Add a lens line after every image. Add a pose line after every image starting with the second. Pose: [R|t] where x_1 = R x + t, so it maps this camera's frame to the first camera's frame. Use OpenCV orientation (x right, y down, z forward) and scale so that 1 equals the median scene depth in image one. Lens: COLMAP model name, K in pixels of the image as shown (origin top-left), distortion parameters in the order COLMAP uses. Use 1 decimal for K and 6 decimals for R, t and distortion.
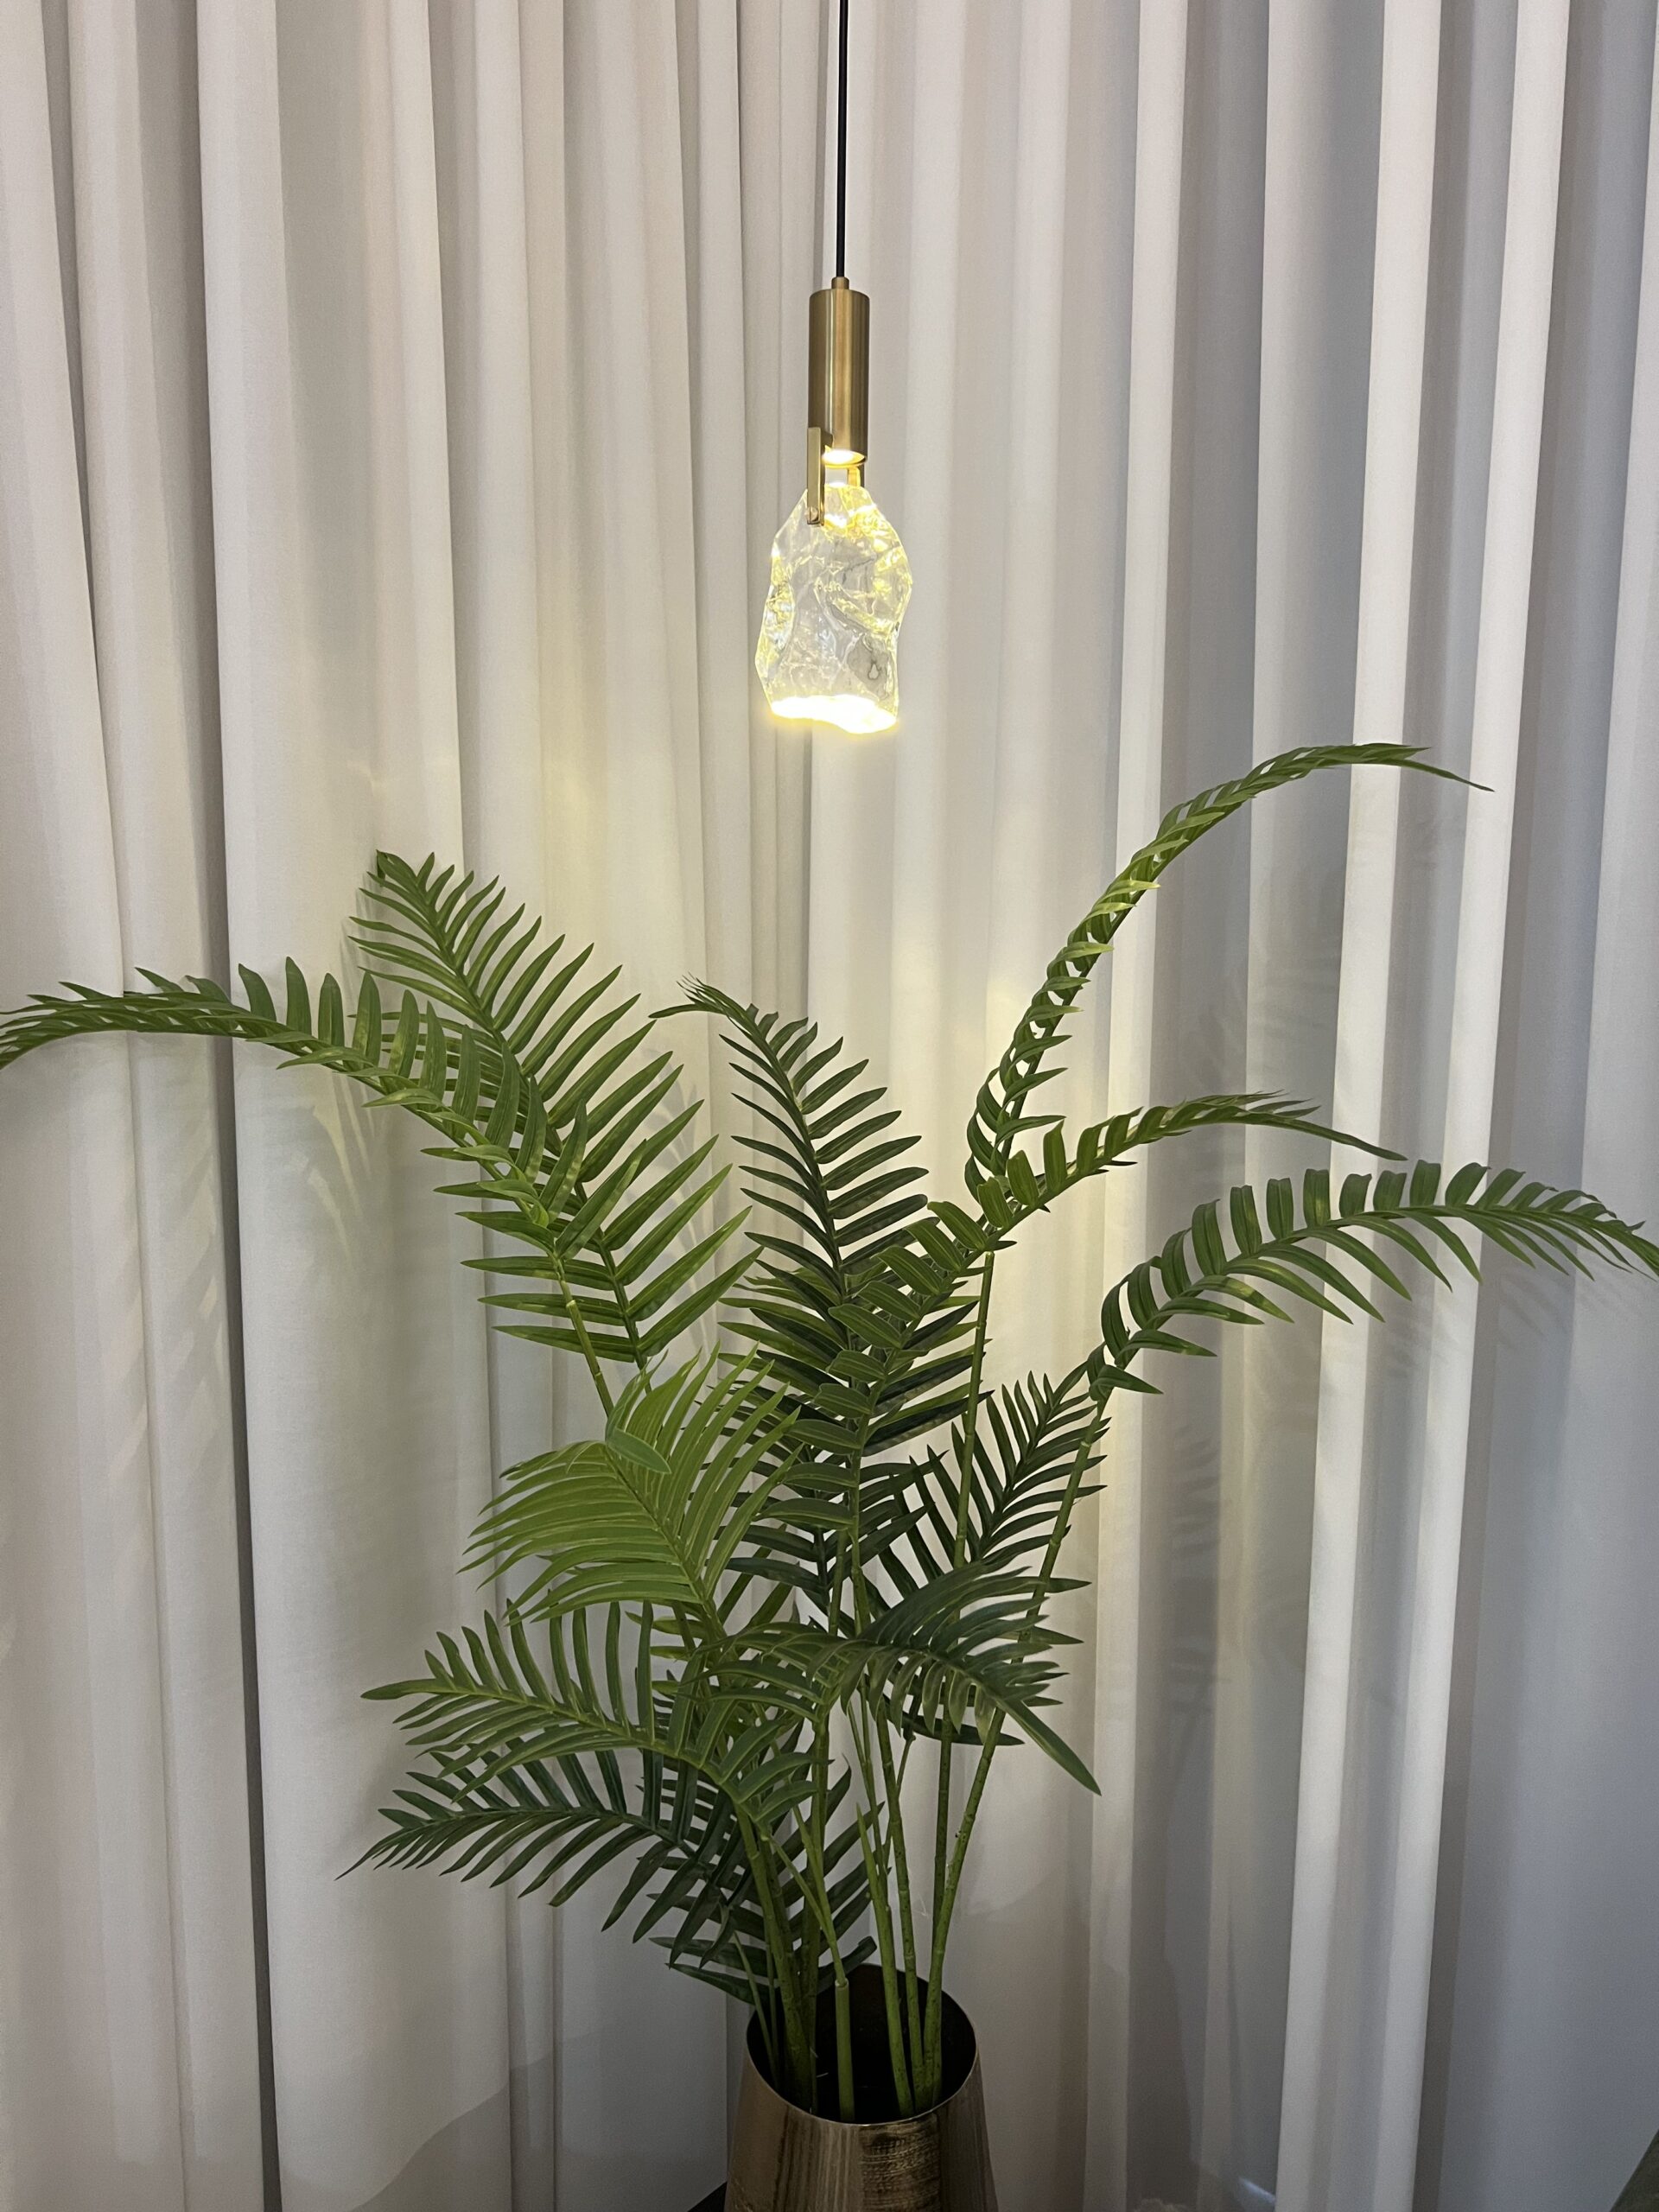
lens RADIAL K [[1643.9, 0, 824.6], [0, 1643.9, 1115.2], [0, 0, 1]] dist [0.016159, 0.002745]
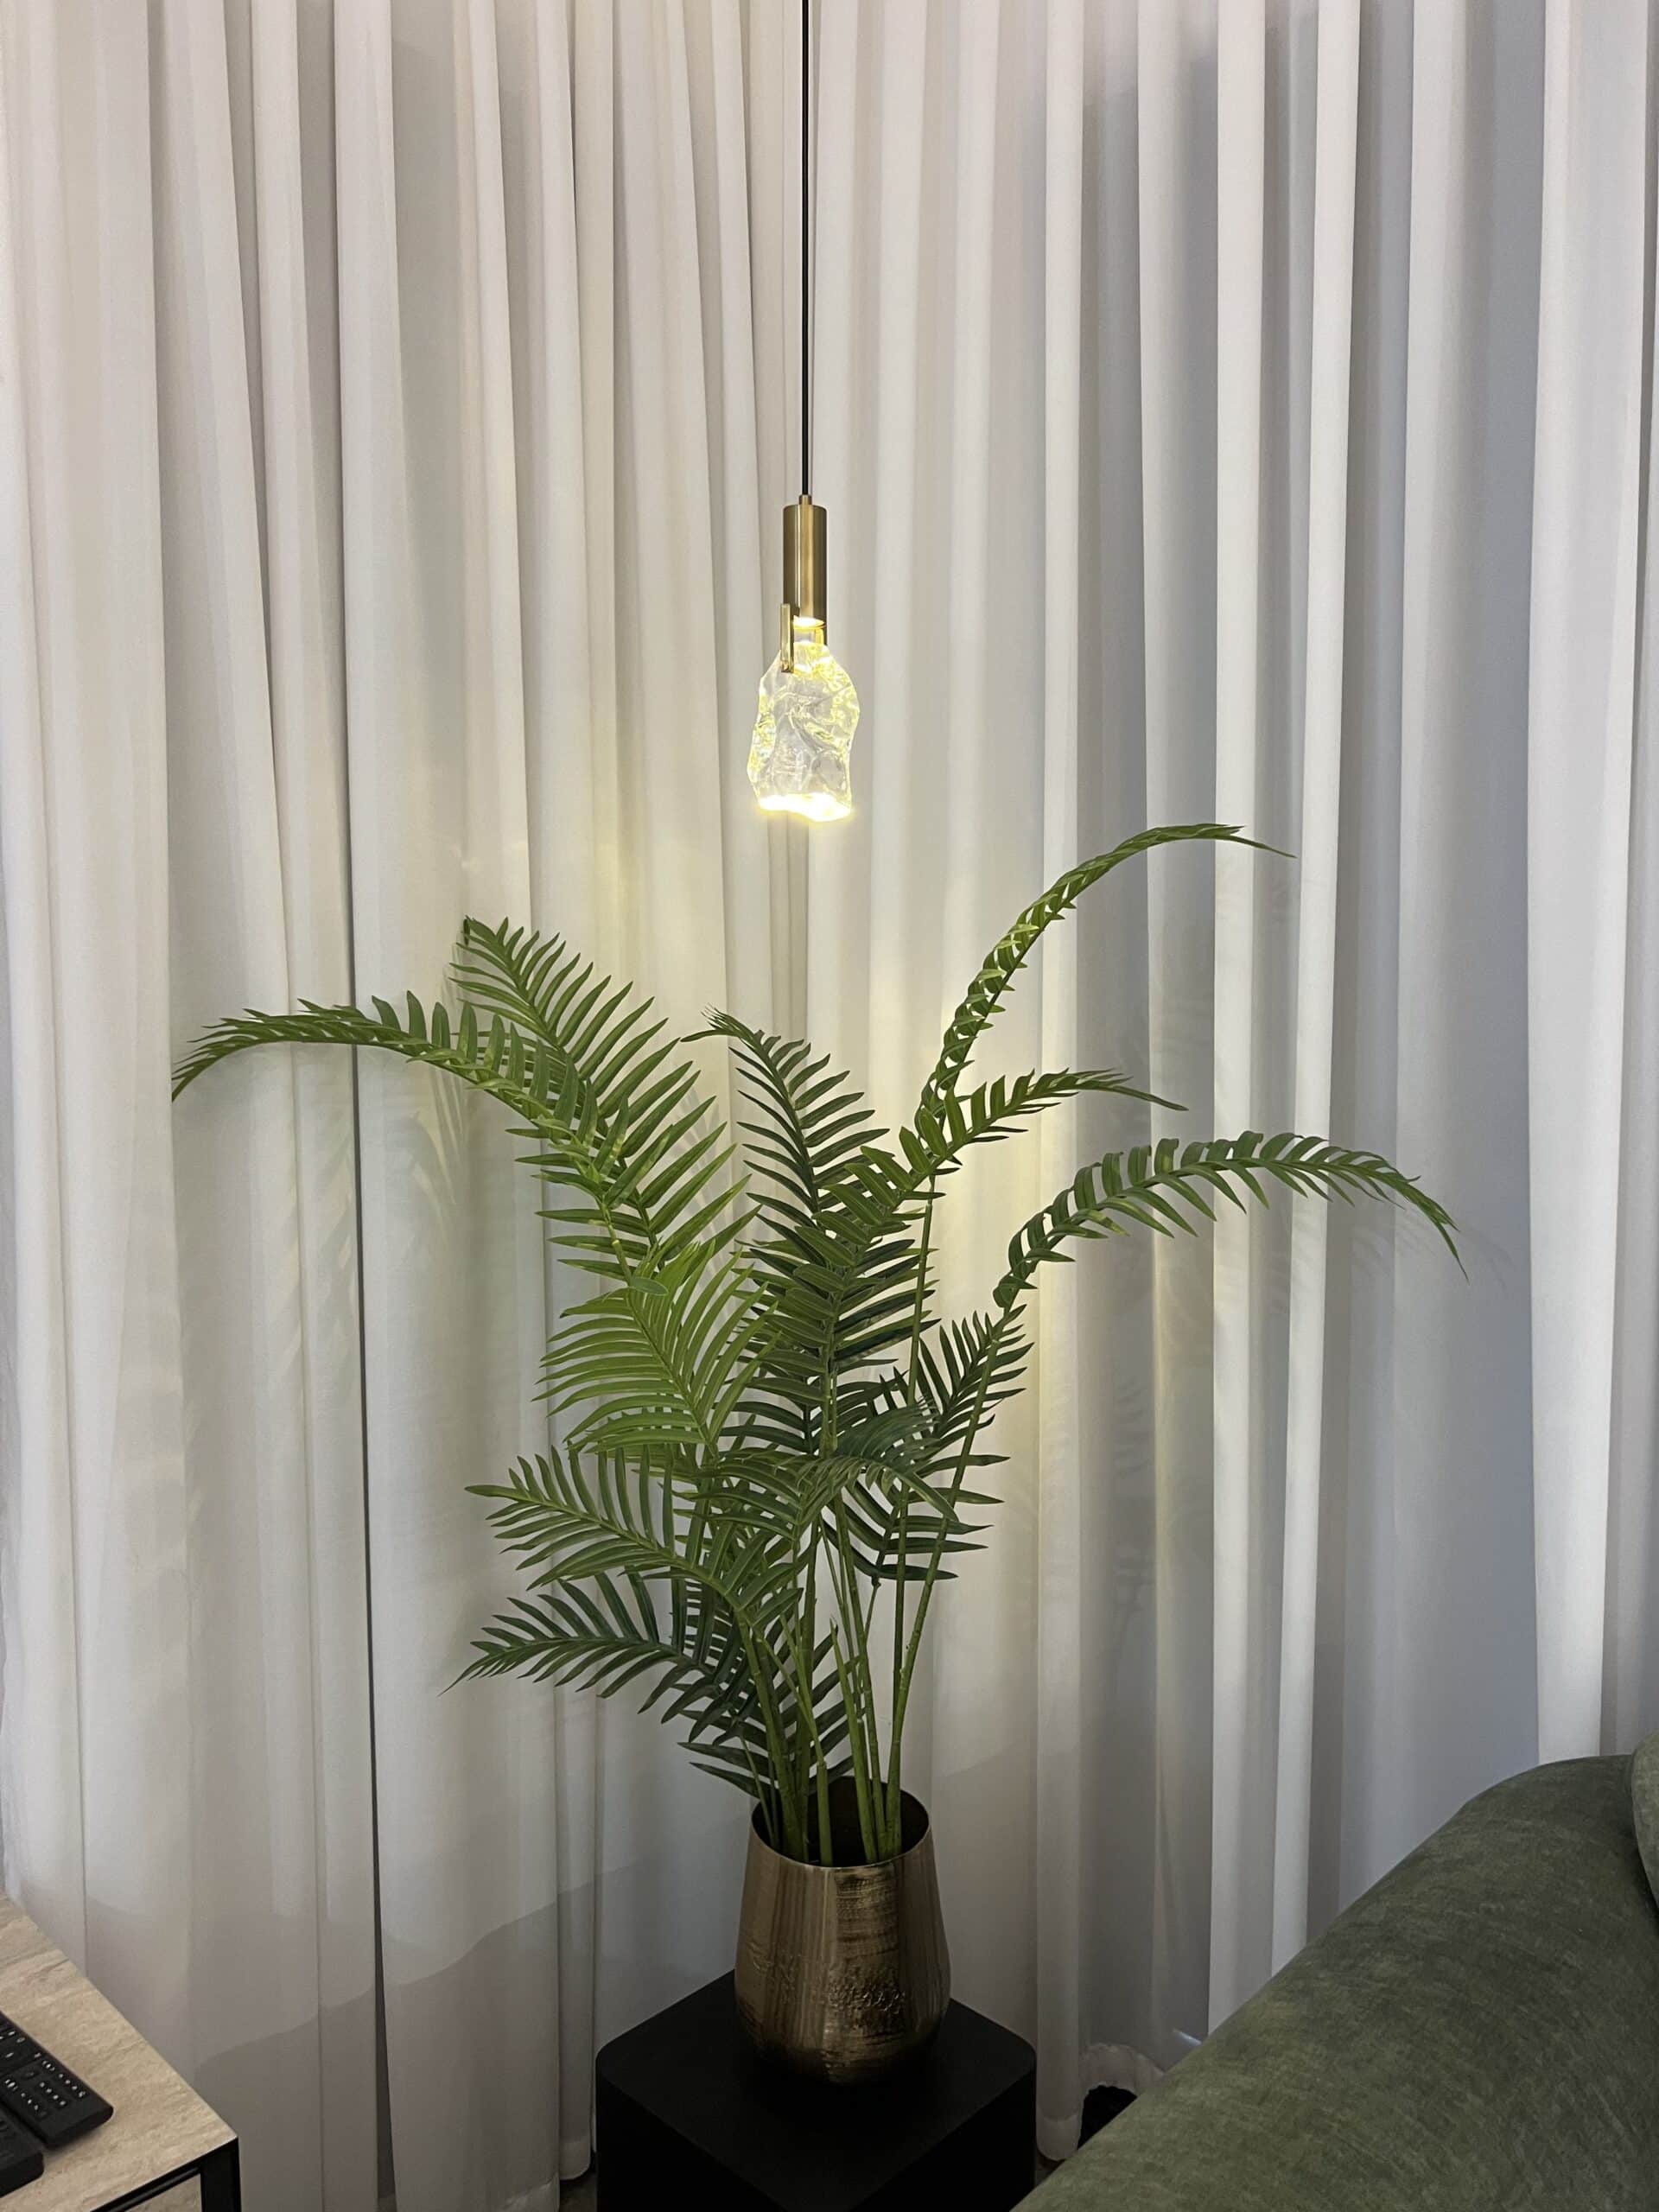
lens RADIAL K [[1682.2, 0, 839.9], [0, 1682.2, 1106.7], [0, 0, 1]] dist [0.062466, -0.073712]
pose [[0.999449, -0.010202, -0.031580, 0.069979], [0.008571, 0.998643, -0.051371, 0.071204], [0.032061, 0.051072, 0.998180, -0.353874]]
